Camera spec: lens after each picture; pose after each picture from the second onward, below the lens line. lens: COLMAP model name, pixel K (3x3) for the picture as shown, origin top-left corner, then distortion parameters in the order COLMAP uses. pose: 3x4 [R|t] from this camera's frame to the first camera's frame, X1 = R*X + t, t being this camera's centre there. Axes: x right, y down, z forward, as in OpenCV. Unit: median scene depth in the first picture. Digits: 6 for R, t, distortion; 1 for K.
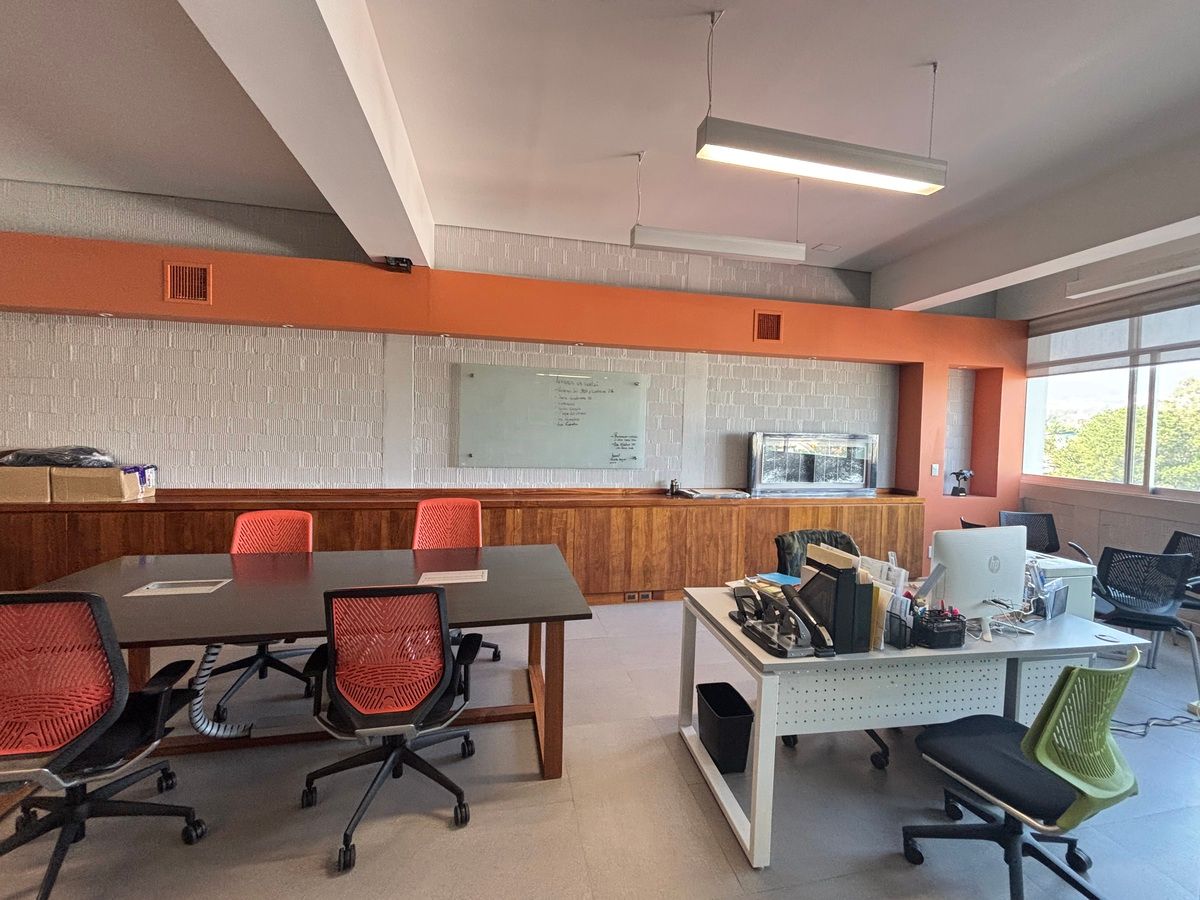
lens RADIAL K [[484.0, 0, 601.1], [0, 484.0, 453.1], [0, 0, 1]] dist [-0.001250, -0.000738]
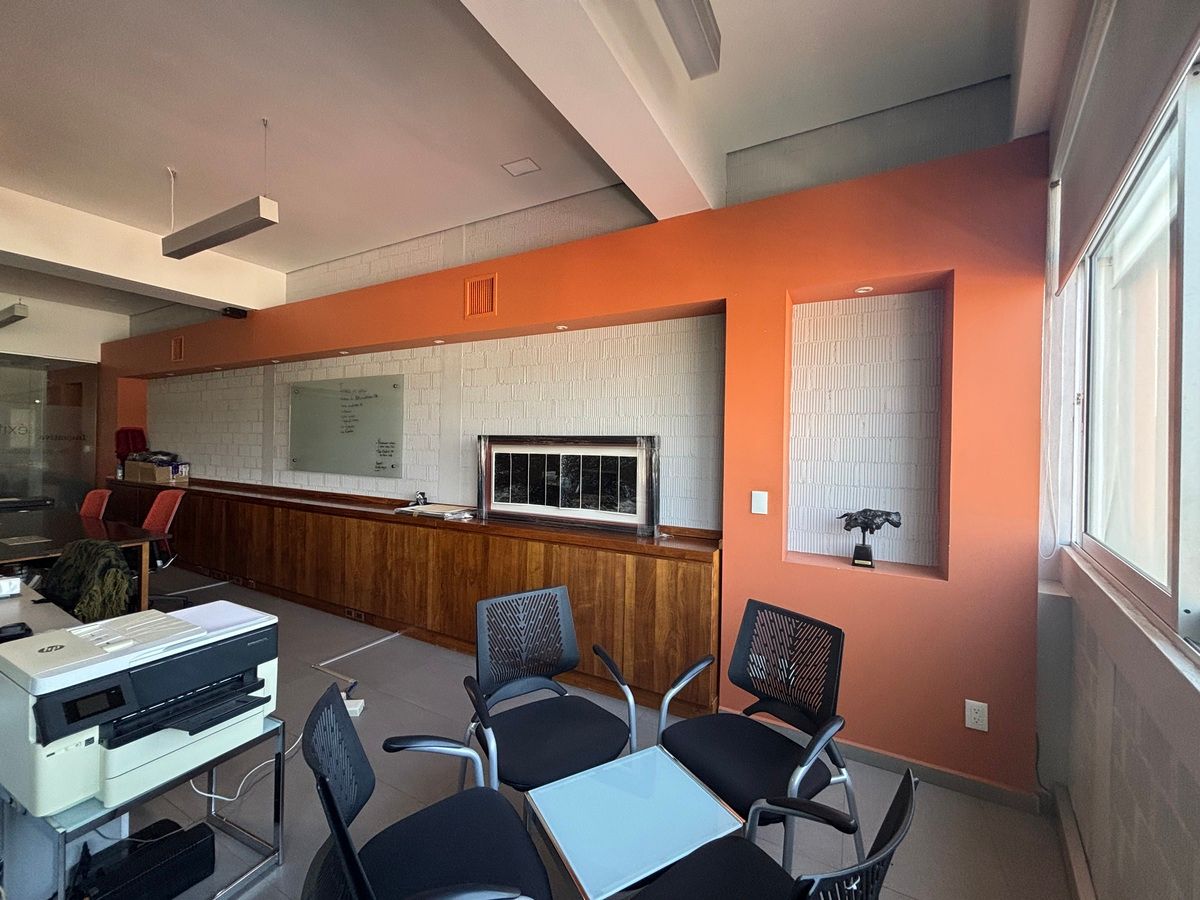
lens RADIAL K [[484.0, 0, 601.9], [0, 484.0, 442.0], [0, 0, 1]] dist [-0.001250, -0.000738]
pose [[0.775182, -0.006761, -0.631701, 1.015745], [-0.016948, 0.999360, -0.031493, -0.014380], [0.631510, 0.035119, 0.774572, 0.555980]]
